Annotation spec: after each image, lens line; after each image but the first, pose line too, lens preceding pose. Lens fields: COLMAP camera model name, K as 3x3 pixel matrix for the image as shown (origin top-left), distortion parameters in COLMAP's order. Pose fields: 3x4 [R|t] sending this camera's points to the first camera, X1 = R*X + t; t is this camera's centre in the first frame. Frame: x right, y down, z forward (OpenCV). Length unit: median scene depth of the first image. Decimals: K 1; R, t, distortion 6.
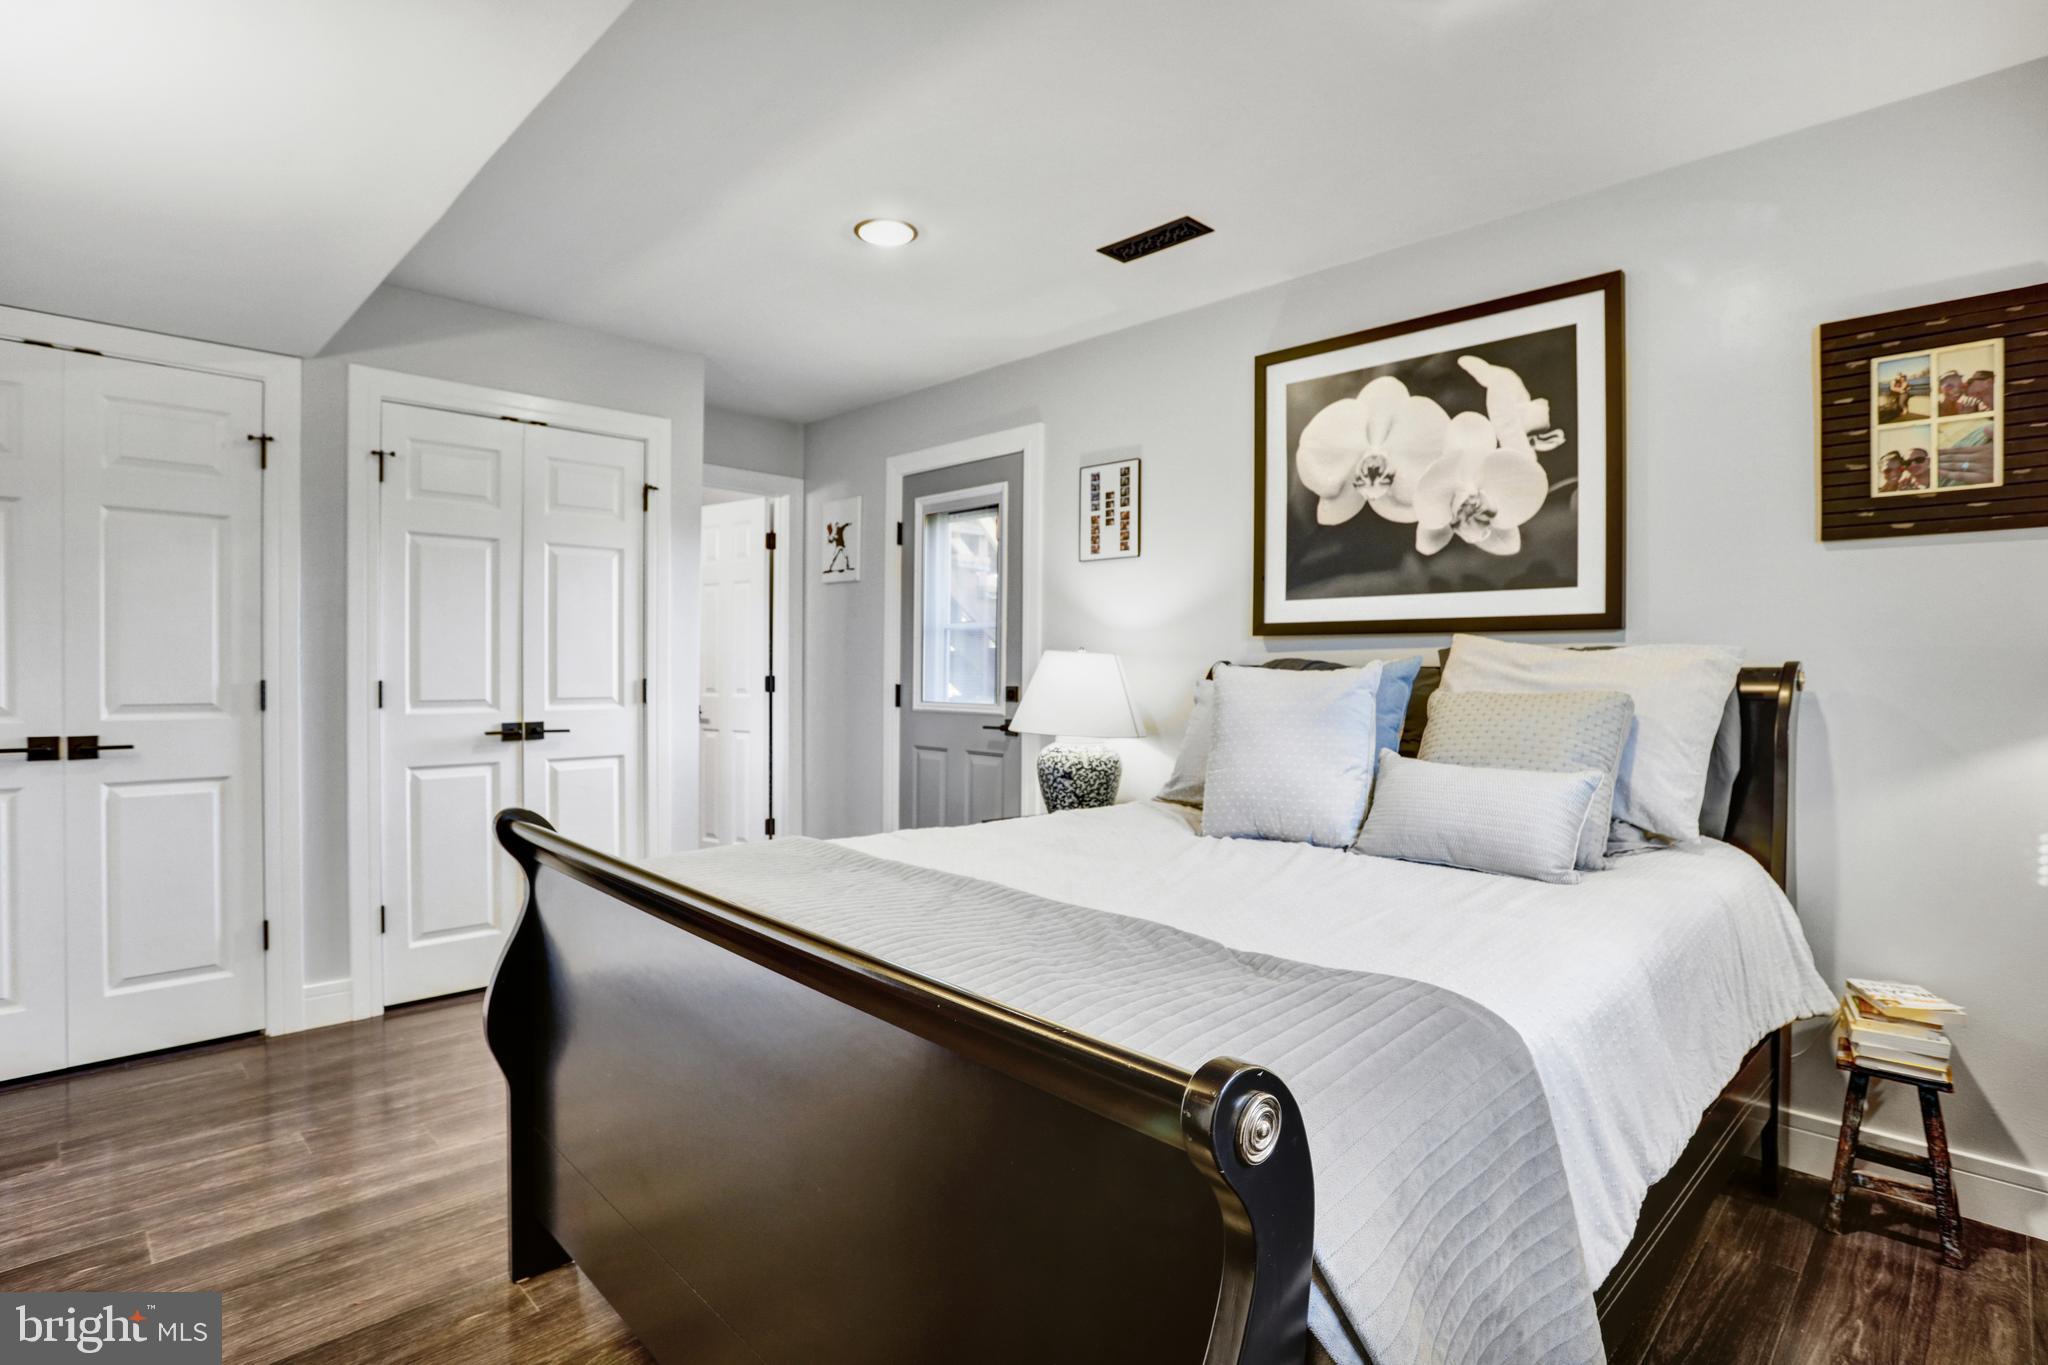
lens RADIAL K [[1007.3, 0, 1019.7], [0, 1007.3, 673.3], [0, 0, 1]] dist [-0.062785, 0.031016]
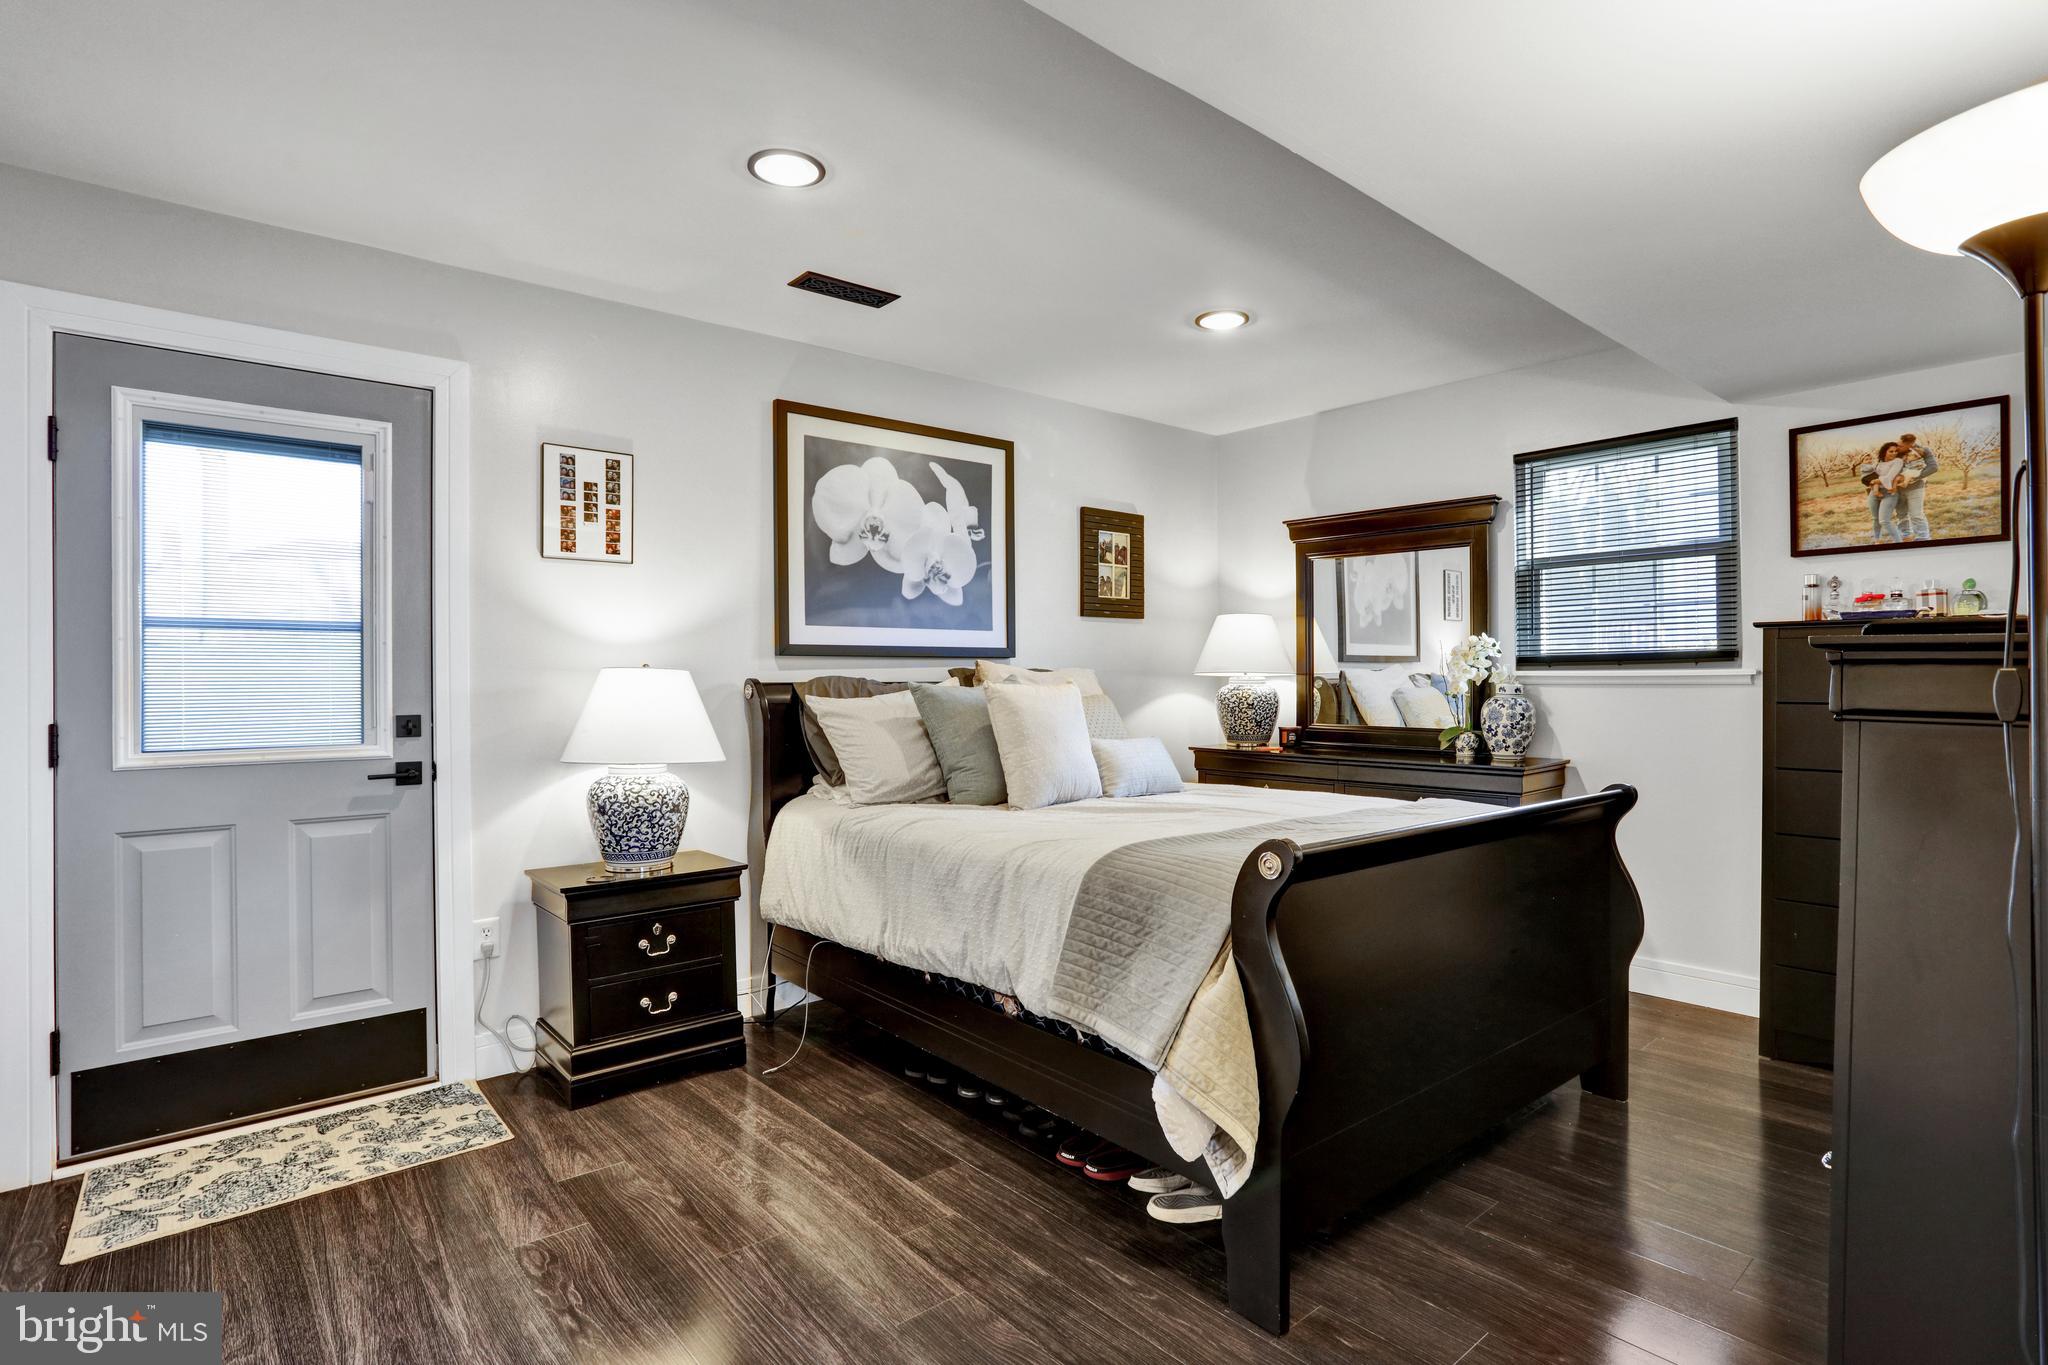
lens RADIAL K [[1007.3, 0, 1020.5], [0, 1007.3, 688.5], [0, 0, 1]] dist [-0.062785, 0.031016]
pose [[0.094921, -0.018220, 0.995318, -0.911554], [0.011730, 0.999784, 0.017183, -0.018122], [-0.995416, 0.010044, 0.095114, 0.694923]]
